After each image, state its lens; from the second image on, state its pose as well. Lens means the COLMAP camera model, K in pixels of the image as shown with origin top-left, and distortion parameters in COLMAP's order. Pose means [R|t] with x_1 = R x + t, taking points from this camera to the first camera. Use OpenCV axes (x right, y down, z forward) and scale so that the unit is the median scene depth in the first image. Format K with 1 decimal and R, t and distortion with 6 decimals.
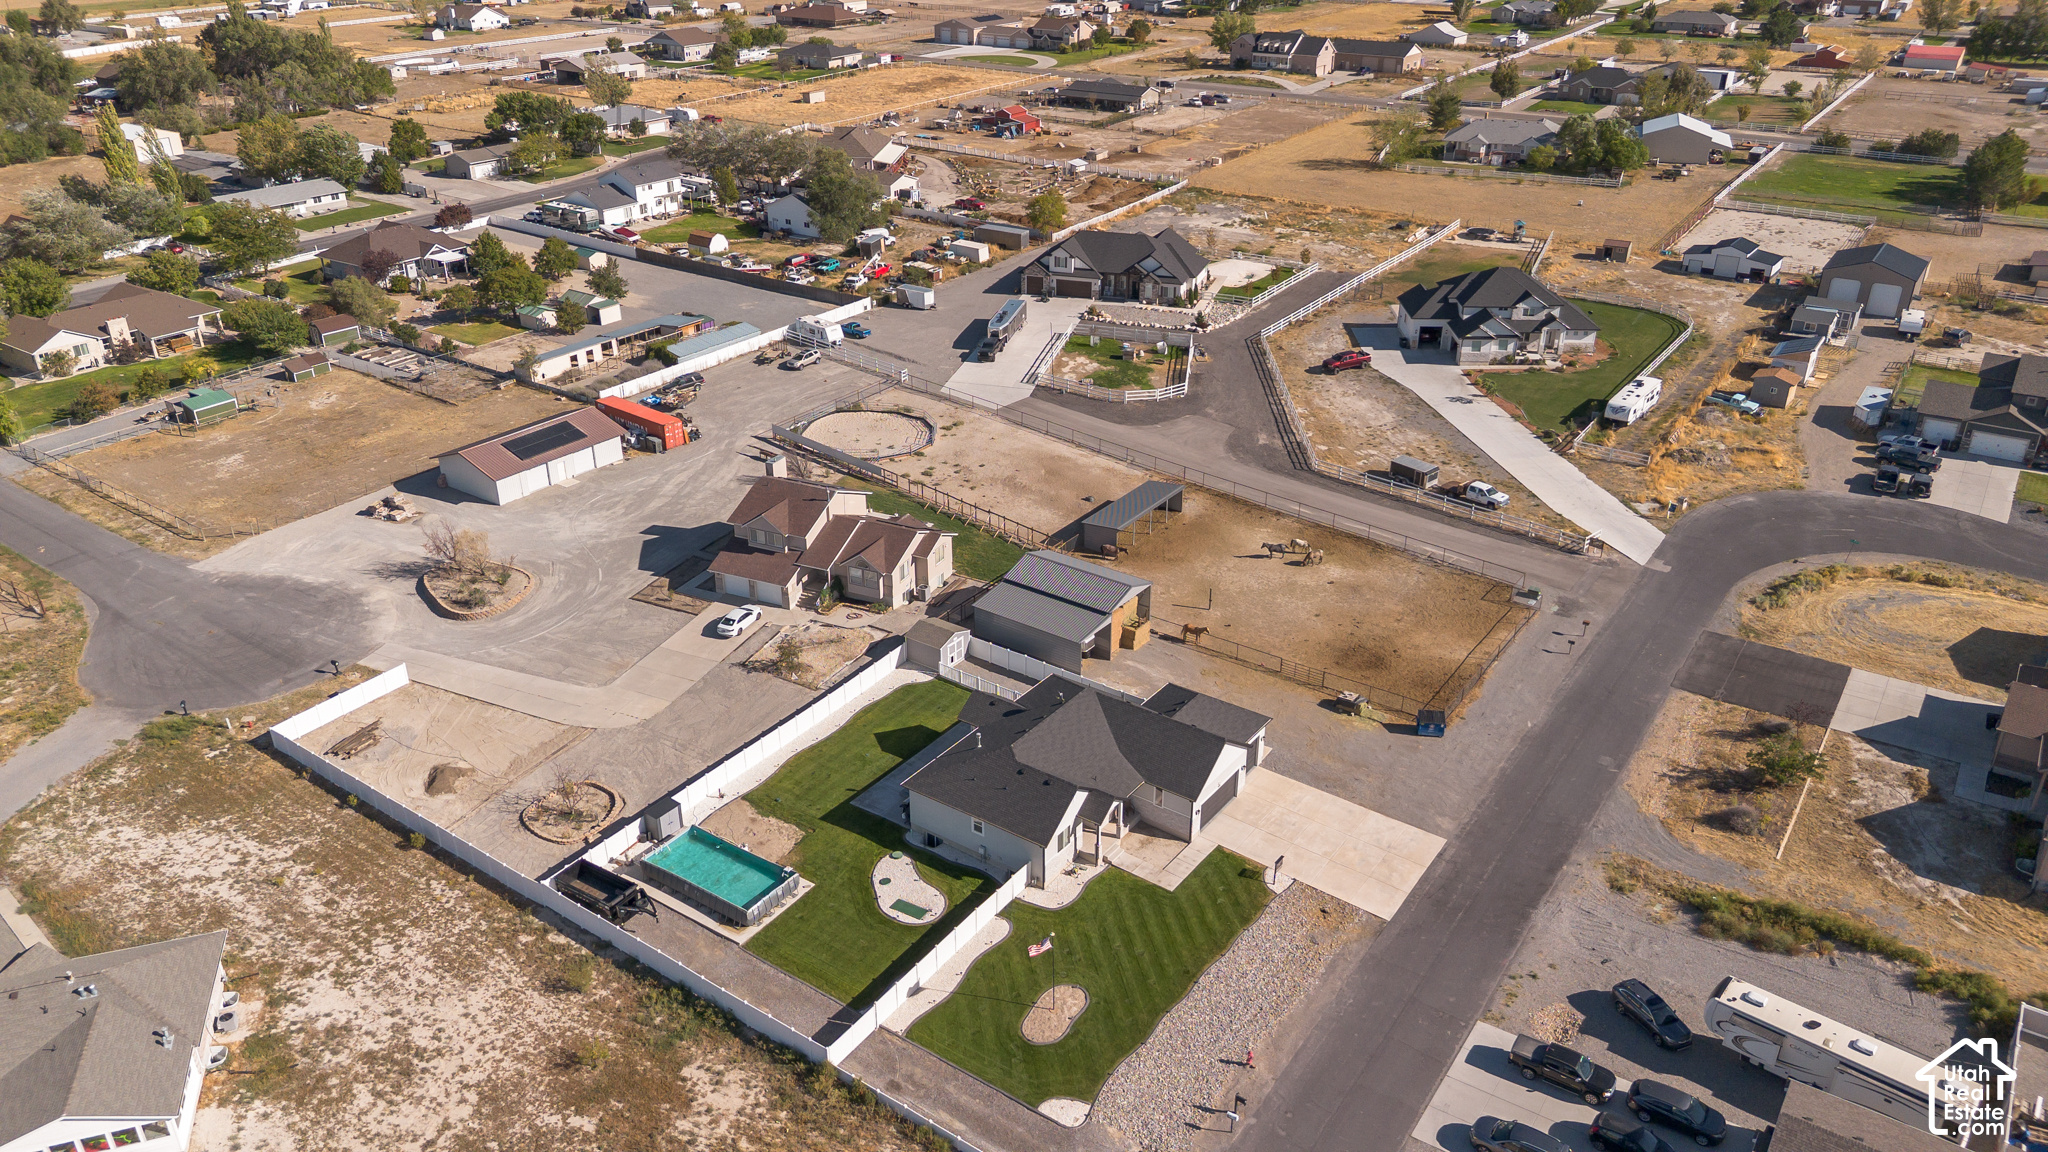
lens RADIAL K [[1454.2, 0, 1013.1], [0, 1454.2, 573.8], [0, 0, 1]] dist [0.070318, -0.074414]
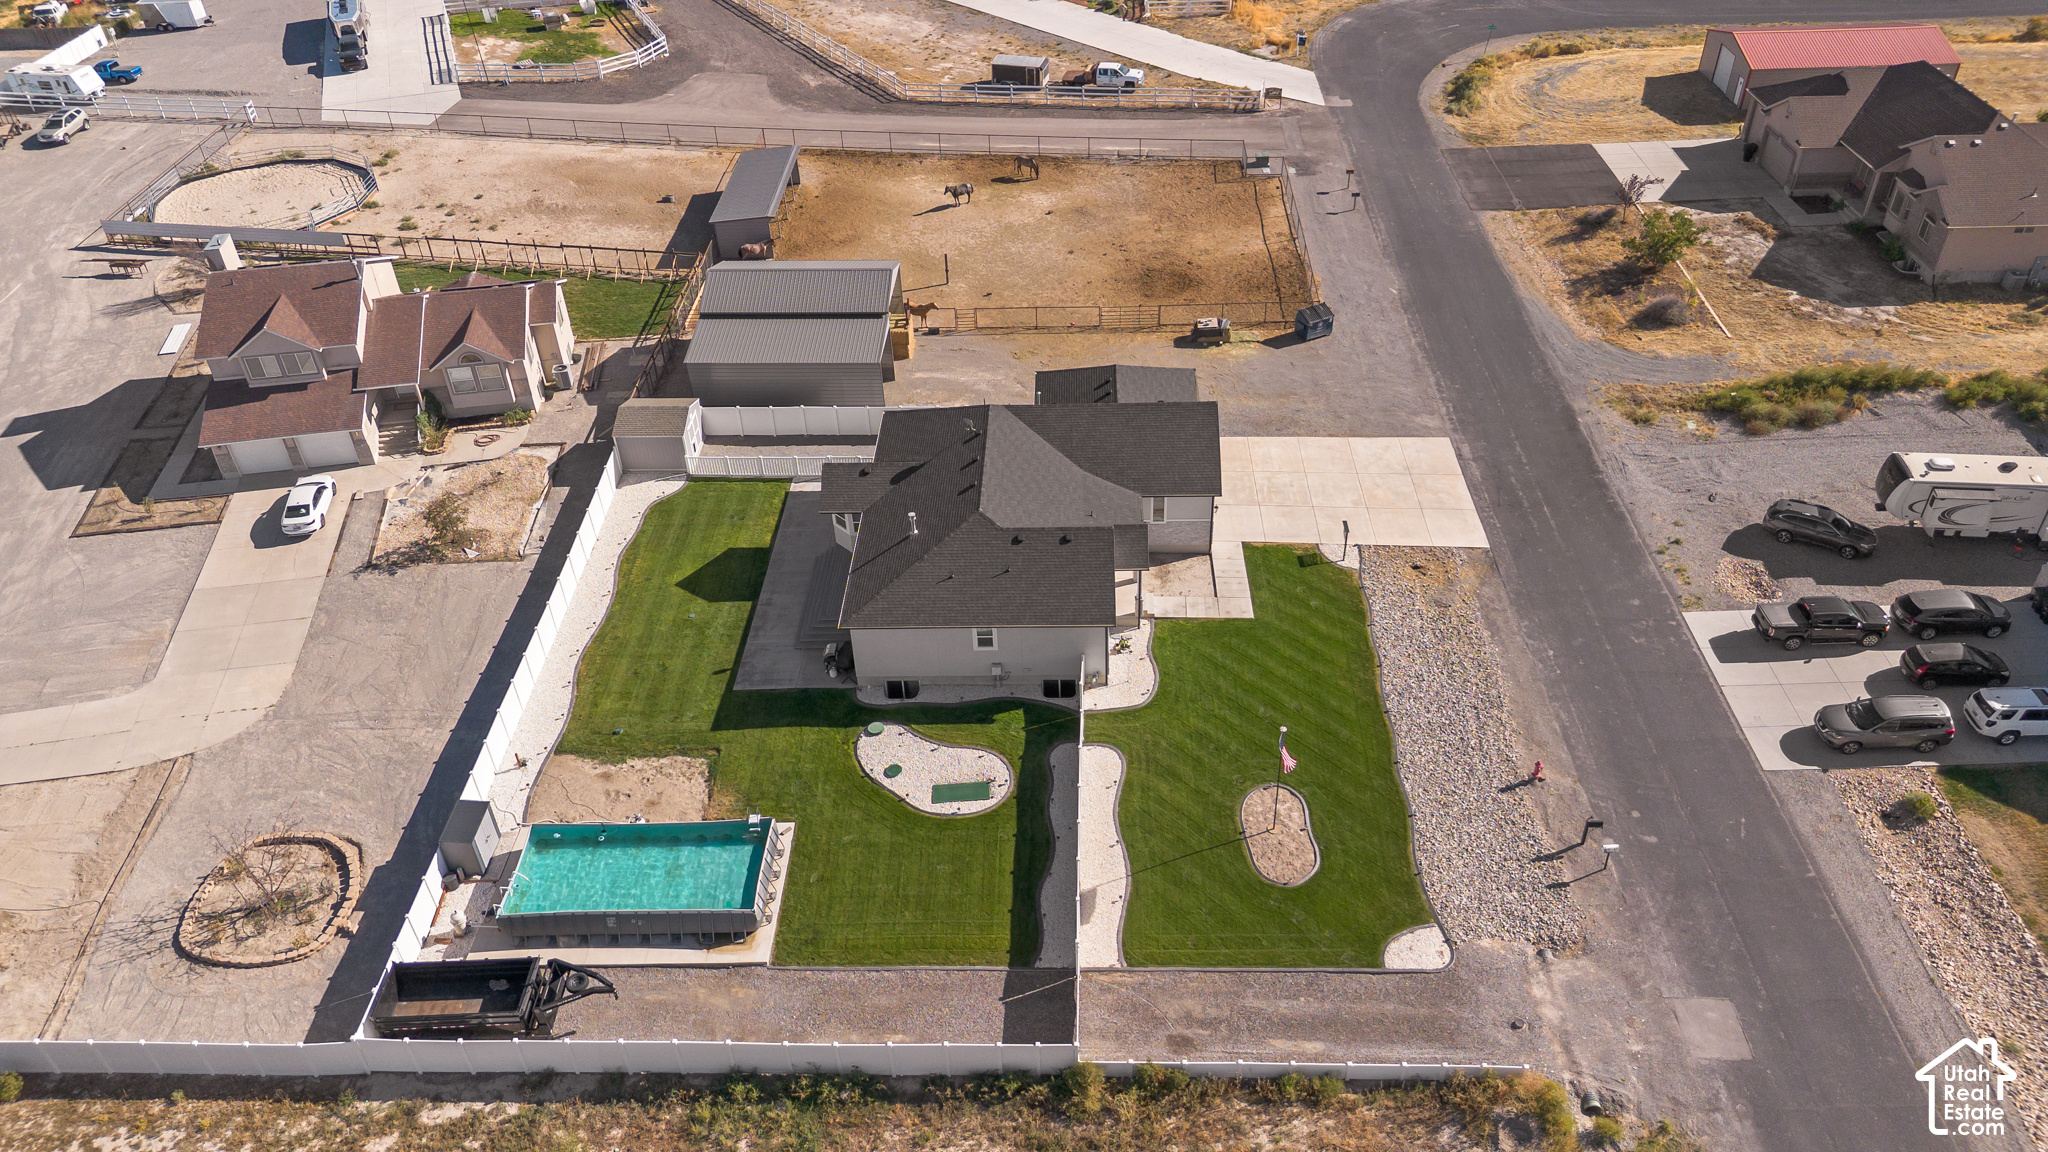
lens RADIAL K [[1454.2, 0, 1013.1], [0, 1454.2, 573.8], [0, 0, 1]] dist [0.070318, -0.074414]
pose [[0.827414, -0.356968, 0.433542, -0.150044], [0.276332, 0.930854, 0.239063, -0.004492], [-0.488903, -0.078002, 0.868844, 0.218972]]
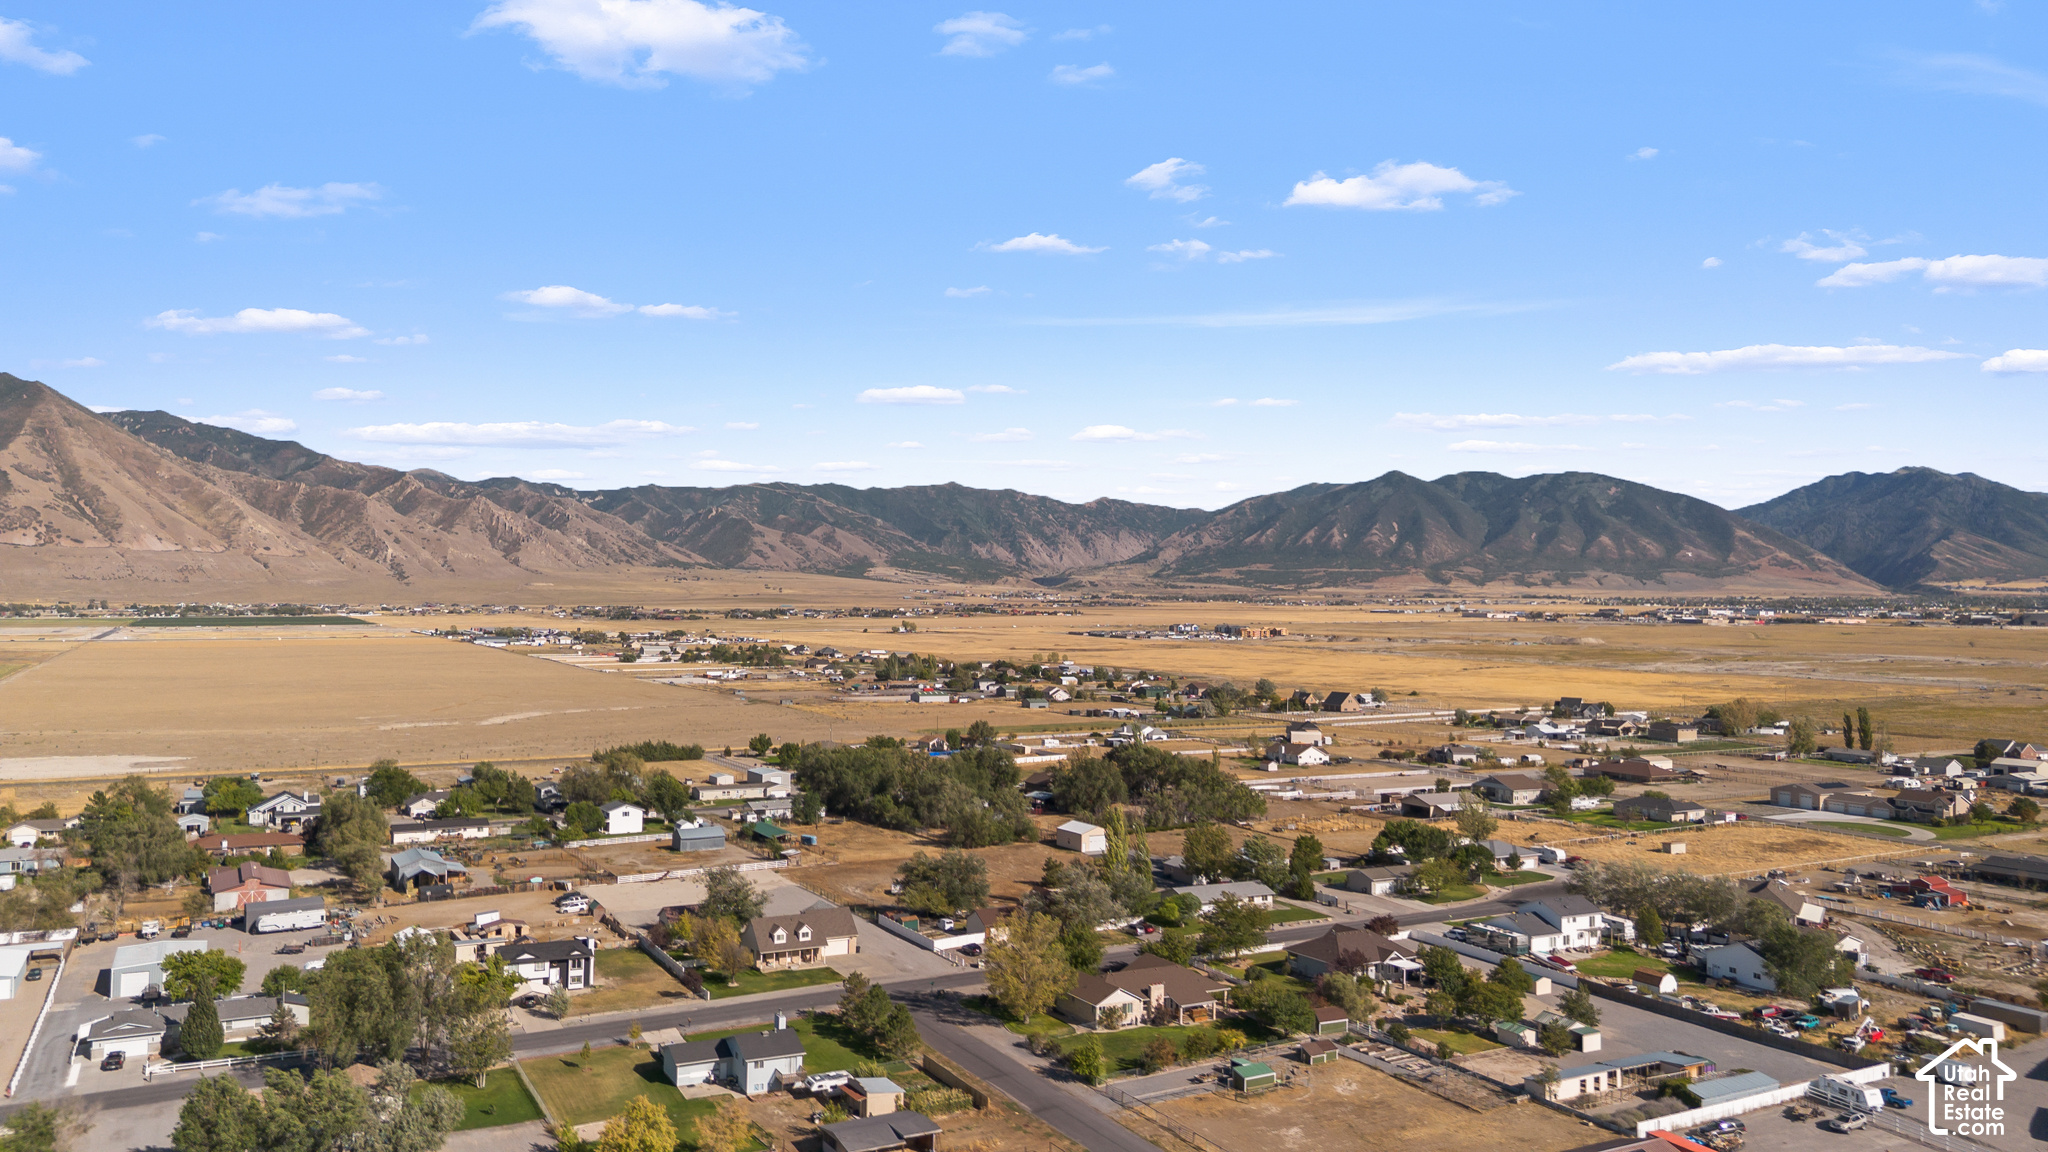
lens RADIAL K [[1454.2, 0, 1013.1], [0, 1454.2, 573.8], [0, 0, 1]] dist [0.070318, -0.074414]
pose [[0.906078, 0.006876, -0.423054, -0.229046], [-0.205144, 0.881622, -0.425039, 0.051755], [0.370051, 0.471906, 0.800229, -0.101001]]
